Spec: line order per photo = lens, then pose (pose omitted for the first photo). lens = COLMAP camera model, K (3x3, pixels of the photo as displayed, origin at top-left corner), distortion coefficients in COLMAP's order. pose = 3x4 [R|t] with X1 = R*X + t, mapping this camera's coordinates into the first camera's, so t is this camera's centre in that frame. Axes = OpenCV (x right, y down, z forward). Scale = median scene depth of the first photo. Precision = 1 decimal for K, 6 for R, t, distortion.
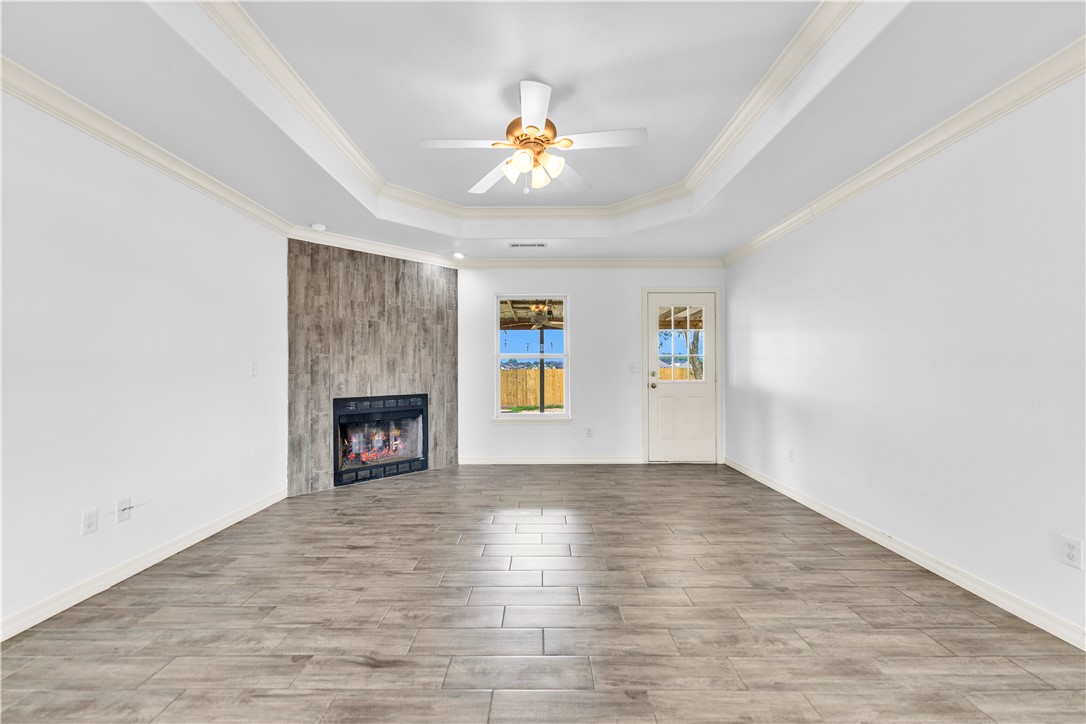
lens RADIAL K [[436.7, 0, 542.1], [0, 436.7, 364.6], [0, 0, 1]] dist [0.002367, -0.000056]
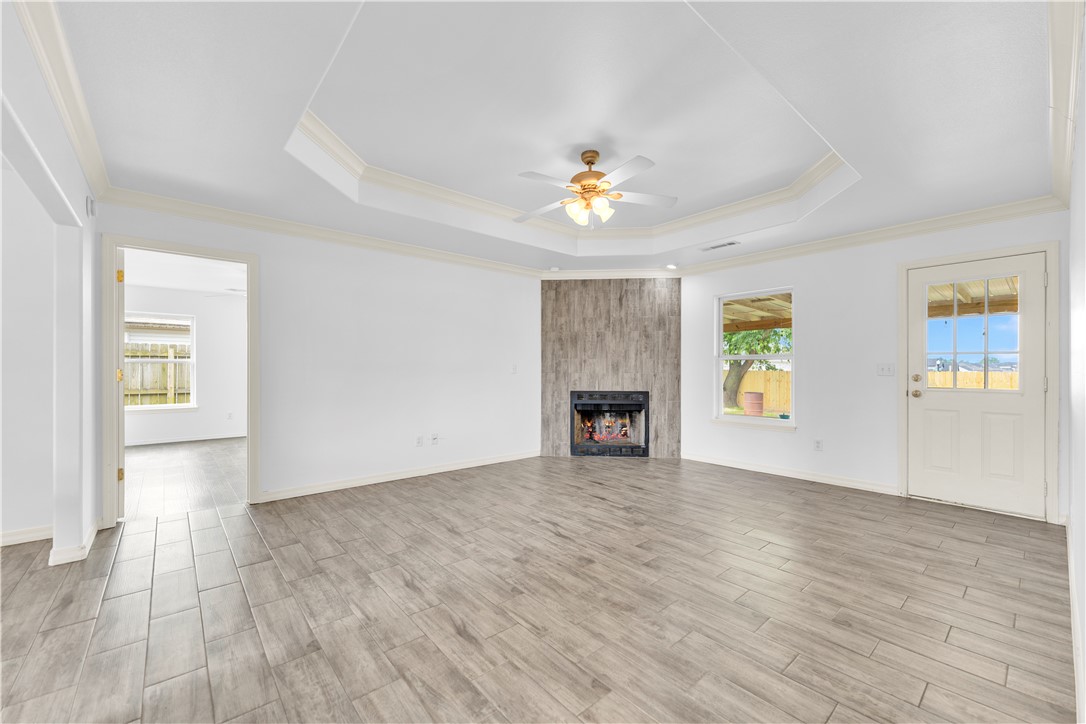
lens RADIAL K [[439.0, 0, 541.9], [0, 439.0, 368.2], [0, 0, 1]] dist [0.003142, -0.000211]
pose [[0.649660, 0.002409, -0.760221, 0.509880], [0.002969, 0.999979, 0.005705, -0.001925], [0.760219, -0.005964, 0.649639, 0.039029]]
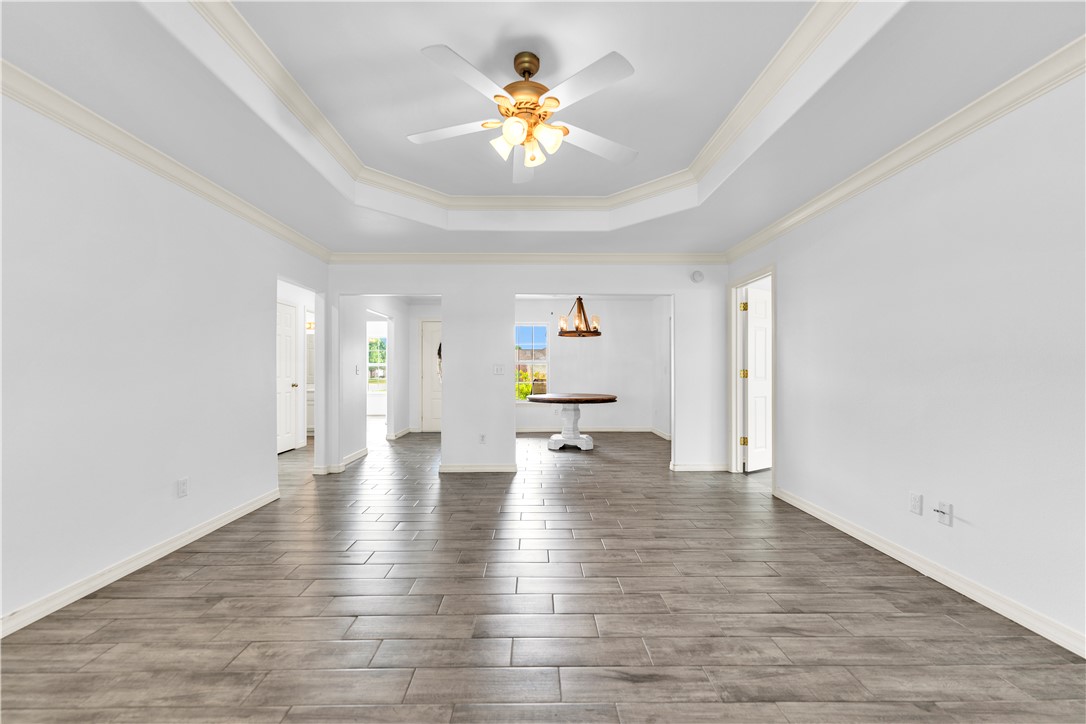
lens RADIAL K [[439.0, 0, 541.9], [0, 439.0, 368.2], [0, 0, 1]] dist [0.003142, -0.000211]
pose [[-0.999916, 0.002543, -0.012740, -0.024690], [0.002690, 0.999930, -0.011546, 0.008986], [0.012710, -0.011579, -0.999852, 1.125945]]
